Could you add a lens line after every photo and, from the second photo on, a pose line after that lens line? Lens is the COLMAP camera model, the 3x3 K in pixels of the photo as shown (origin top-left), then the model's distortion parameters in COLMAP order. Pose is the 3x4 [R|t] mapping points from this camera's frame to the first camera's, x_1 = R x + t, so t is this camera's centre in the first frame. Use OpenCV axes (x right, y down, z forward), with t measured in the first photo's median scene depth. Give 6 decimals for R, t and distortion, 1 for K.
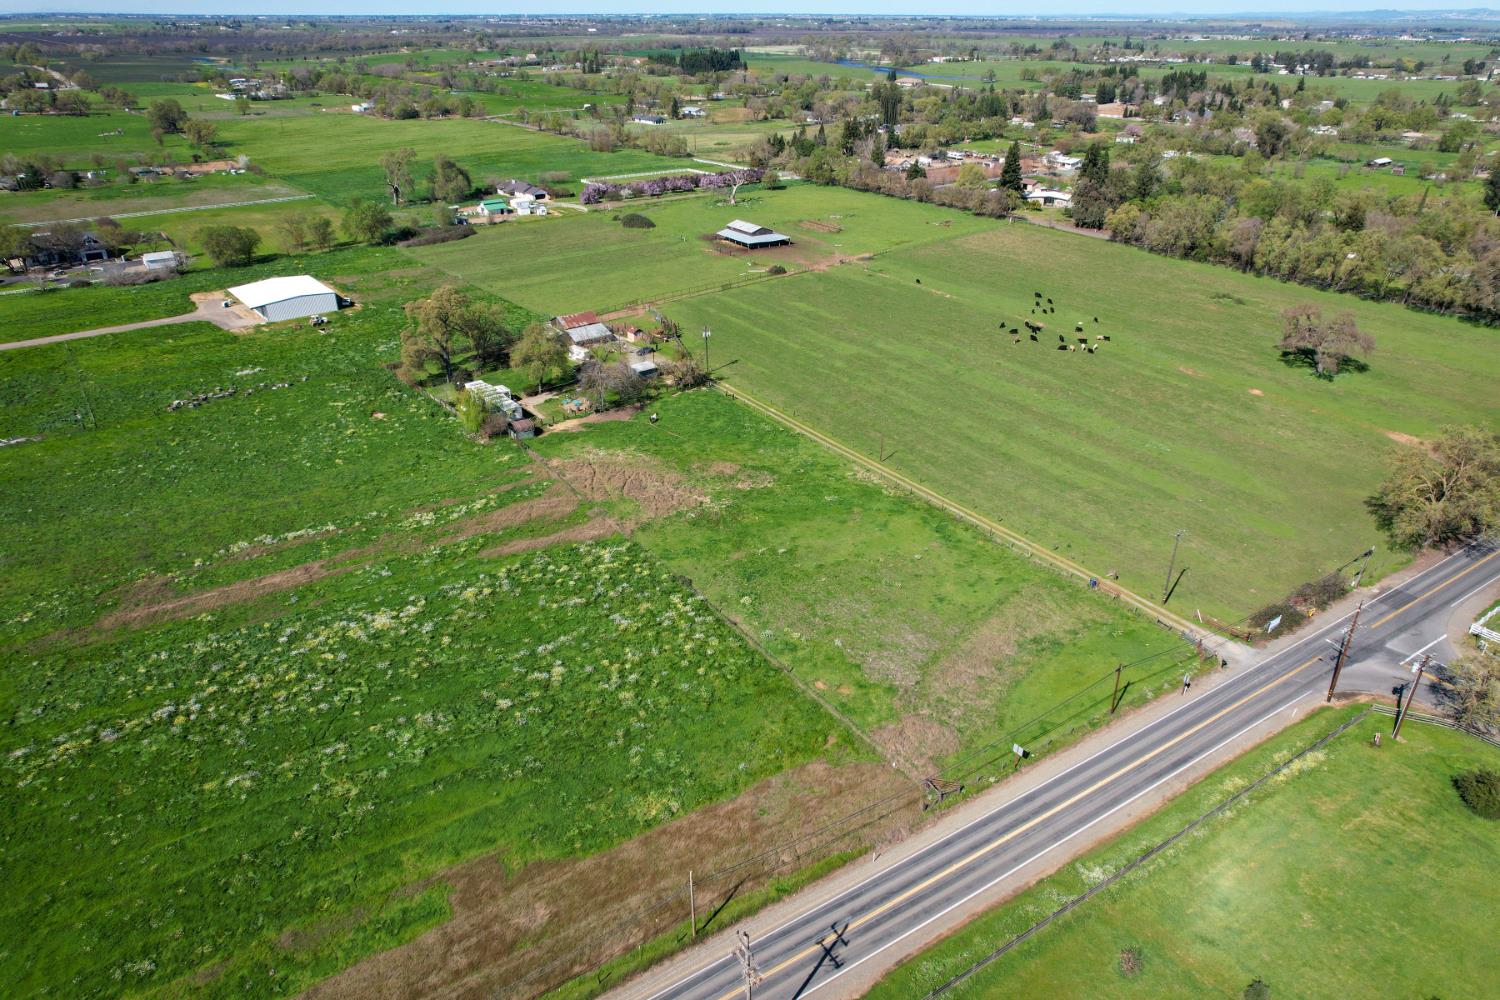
lens RADIAL K [[969.1, 0, 750.0], [0, 969.1, 500.0], [0, 0, 1]] dist [-0.066269, 0.056575]
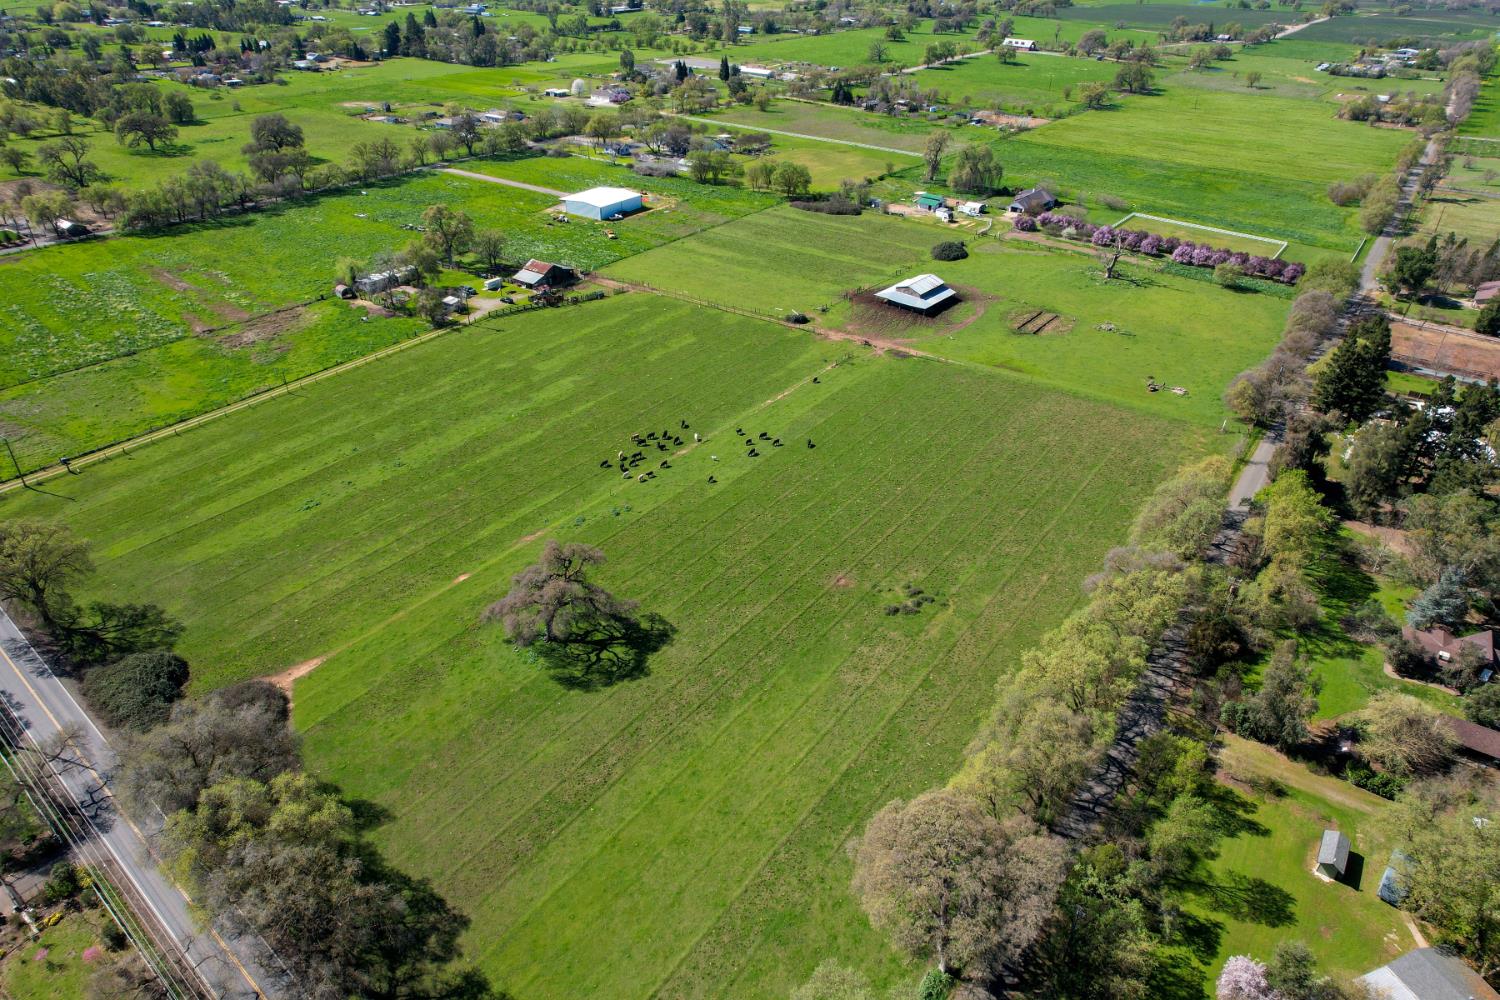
lens RADIAL K [[911.6, 0, 750.0], [0, 911.6, 500.0], [0, 0, 1]] dist [-0.066951, 0.057542]
pose [[0.299345, 0.516113, -0.802508, 0.760815], [-0.459792, 0.815006, 0.352643, -0.353698], [0.836052, 0.263425, 0.481273, 0.519720]]
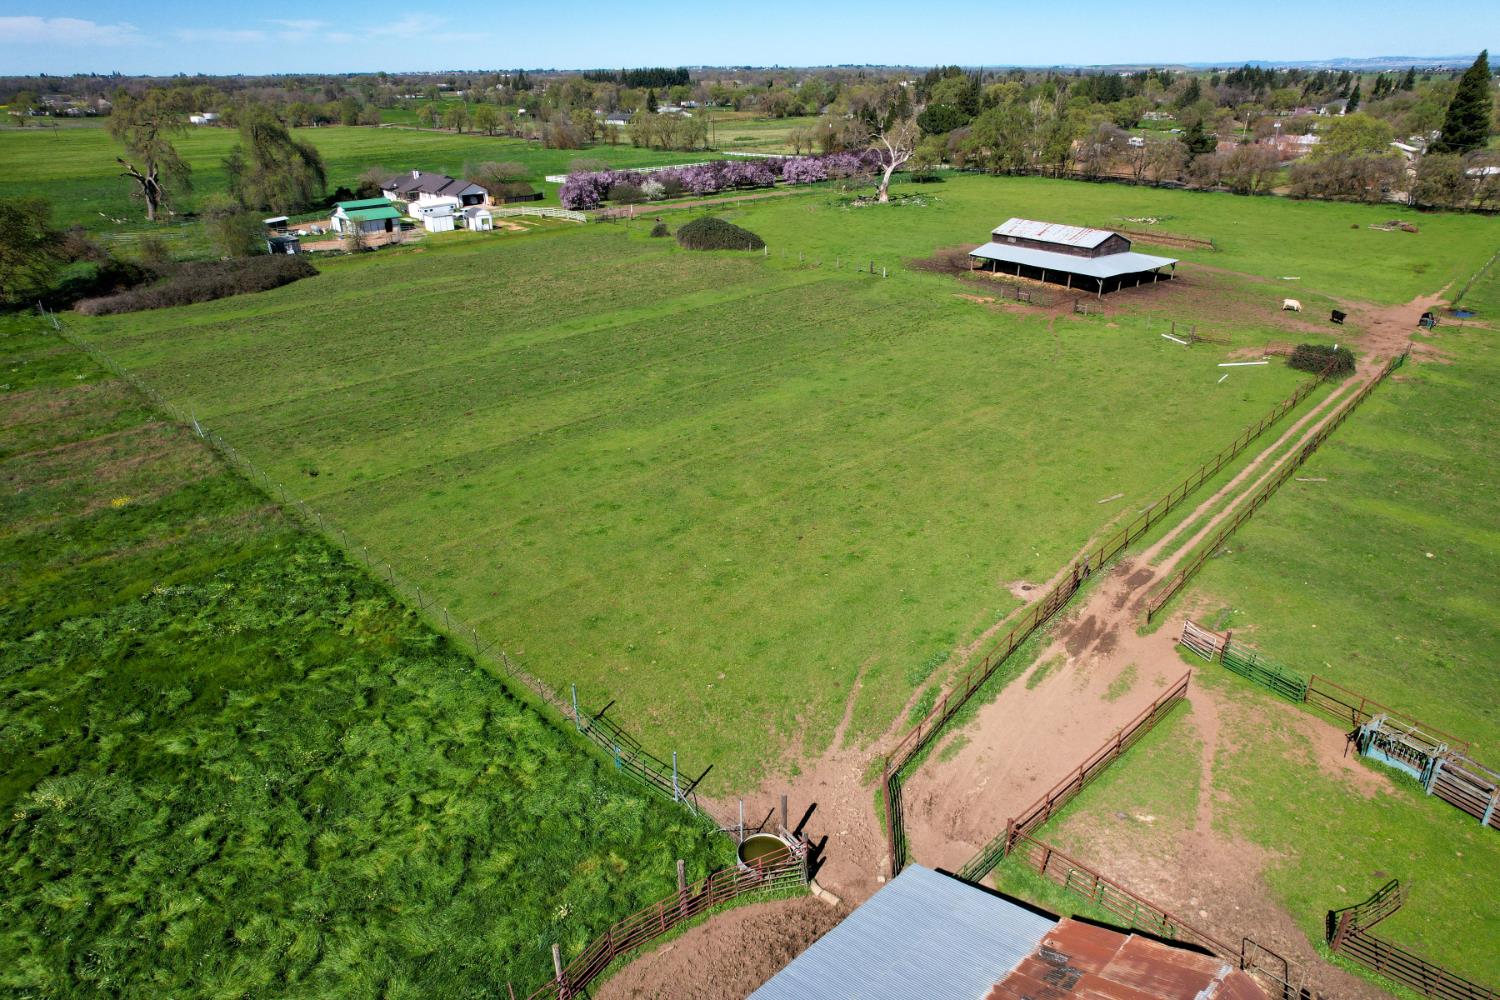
lens RADIAL K [[969.1, 0, 750.0], [0, 969.1, 500.0], [0, 0, 1]] dist [-0.066269, 0.056575]
pose [[0.996137, -0.046204, 0.074676, -0.154957], [0.049828, 0.997632, -0.047412, -0.171967], [-0.072309, 0.050949, 0.996080, 0.655118]]
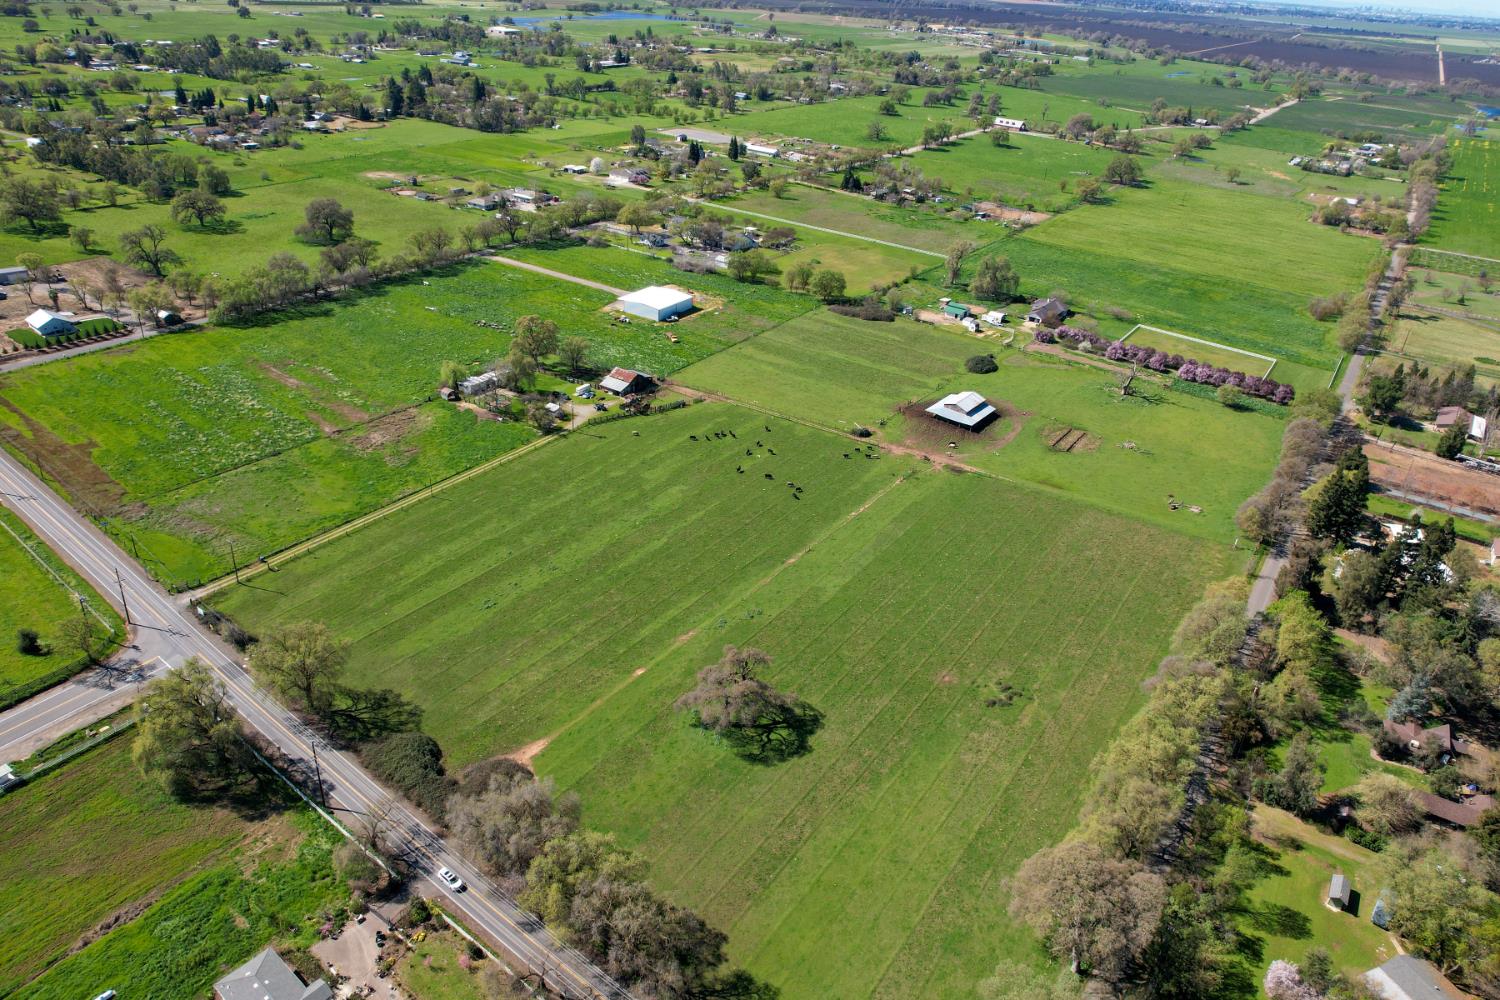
lens RADIAL K [[969.1, 0, 750.0], [0, 969.1, 500.0], [0, 0, 1]] dist [-0.066269, 0.056575]
pose [[0.329244, 0.477789, -0.814443, 0.831110], [-0.492492, 0.822812, 0.283606, -0.384568], [0.805637, 0.307731, 0.506213, 0.336689]]
